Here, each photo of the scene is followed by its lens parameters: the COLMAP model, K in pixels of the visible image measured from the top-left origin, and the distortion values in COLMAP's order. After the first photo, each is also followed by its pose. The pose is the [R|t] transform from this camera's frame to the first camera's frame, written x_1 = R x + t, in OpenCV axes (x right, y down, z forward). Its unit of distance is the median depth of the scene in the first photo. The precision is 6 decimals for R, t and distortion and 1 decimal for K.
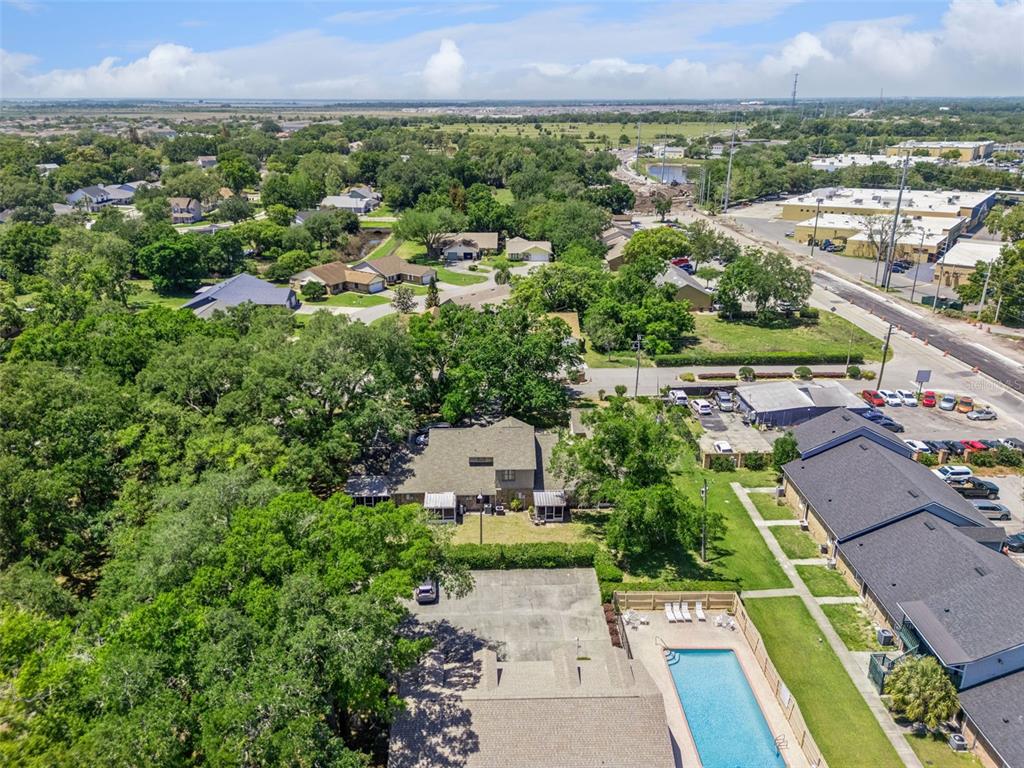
lens RADIAL K [[743.0, 0, 509.5], [0, 743.0, 379.2], [0, 0, 1]] dist [0.095412, -0.131277]
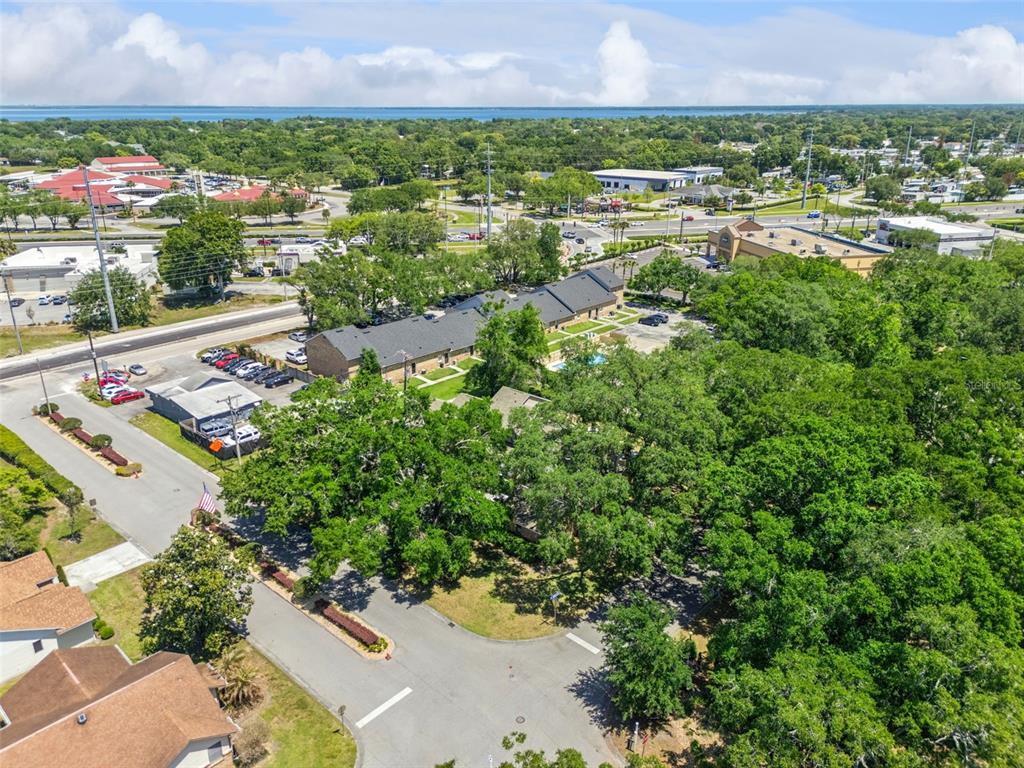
lens RADIAL K [[743.2, 0, 507.9], [0, 743.2, 381.4], [0, 0, 1]] dist [0.086340, -0.059773]
pose [[-0.712229, -0.234660, 0.661562, -0.624164], [0.247949, 0.797609, 0.549855, -0.485944], [-0.656697, 0.555657, -0.509897, 1.351442]]
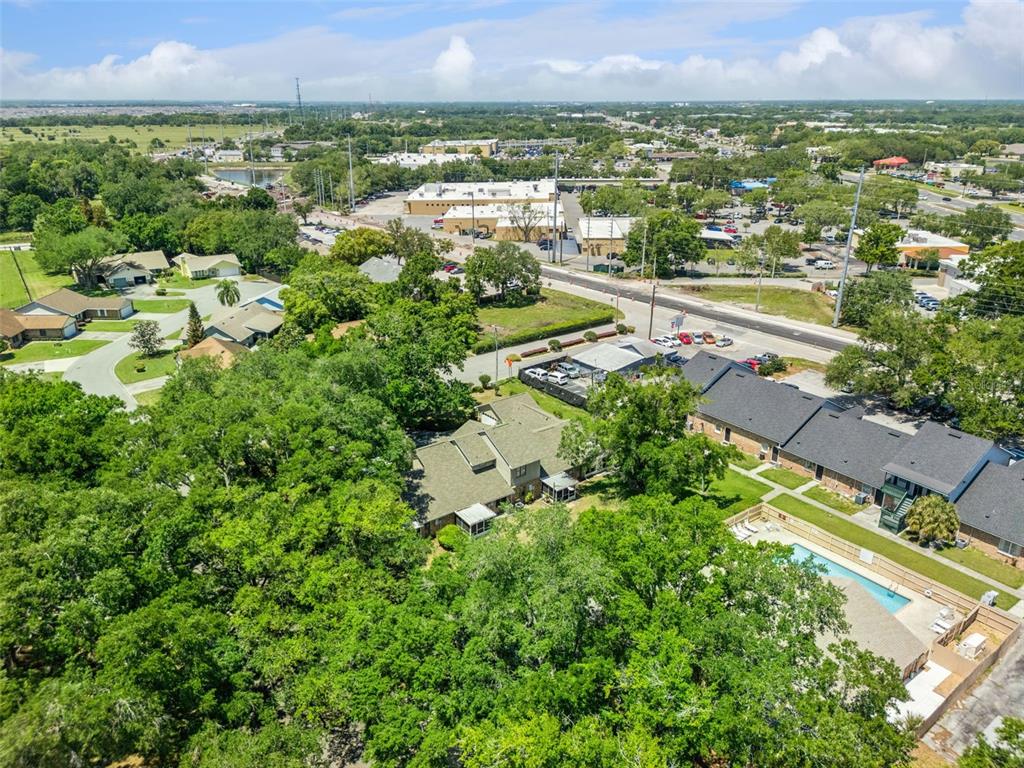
lens RADIAL K [[734.3, 0, 512.0], [0, 734.3, 384.0], [0, 0, 1]] dist [0.080884, -0.099571]
pose [[0.814593, -0.203471, 0.543174, -0.438833], [0.199786, 0.977575, 0.066579, -0.046226], [-0.544540, 0.054284, 0.836976, 0.133052]]
